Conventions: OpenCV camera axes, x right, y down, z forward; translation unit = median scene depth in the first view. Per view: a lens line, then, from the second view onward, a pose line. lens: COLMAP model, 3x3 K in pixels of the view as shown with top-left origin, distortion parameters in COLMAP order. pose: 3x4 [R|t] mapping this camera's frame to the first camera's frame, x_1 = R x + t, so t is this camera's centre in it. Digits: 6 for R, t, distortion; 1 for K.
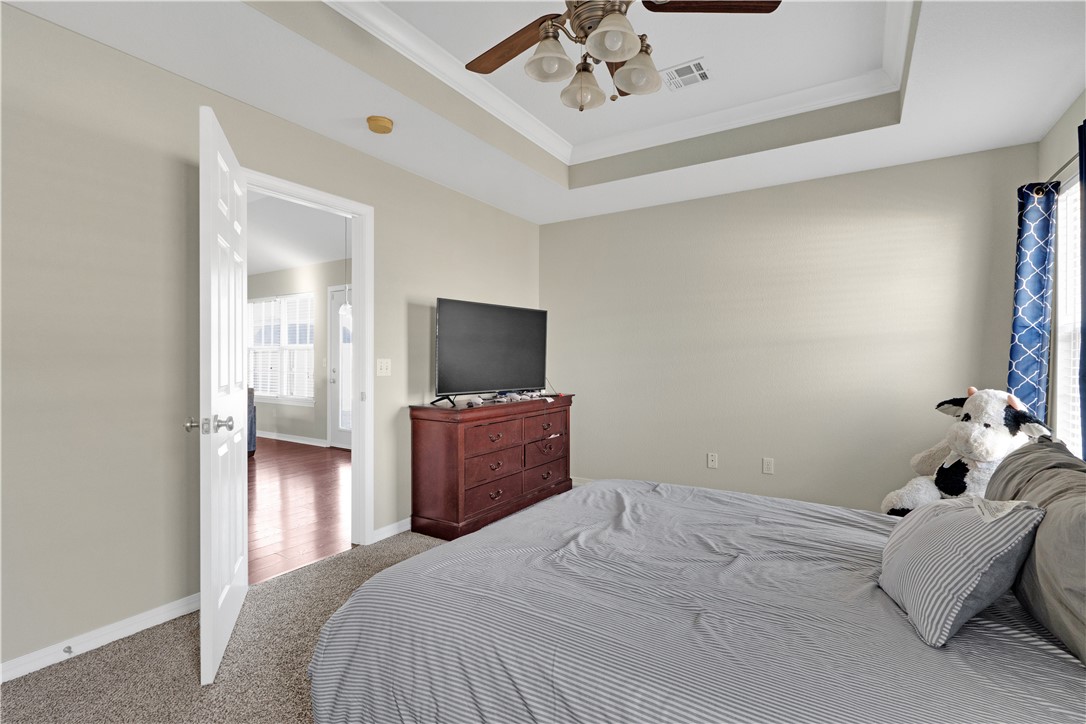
lens RADIAL K [[499.5, 0, 540.9], [0, 499.5, 363.7], [0, 0, 1]] dist [-0.010856, 0.004490]
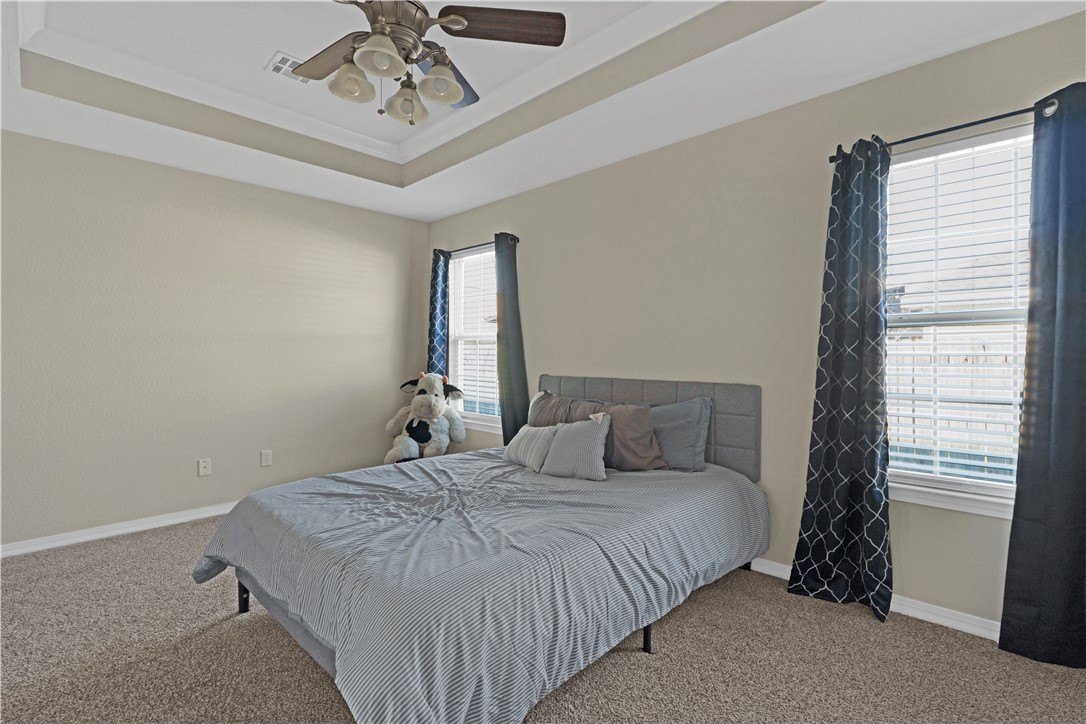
lens RADIAL K [[499.5, 0, 540.4], [0, 499.5, 360.4], [0, 0, 1]] dist [-0.010856, 0.004490]
pose [[0.207098, -0.012142, 0.978245, -0.594838], [0.009147, 0.999903, 0.010474, -0.002496], [-0.978277, 0.006779, 0.207189, 0.321956]]
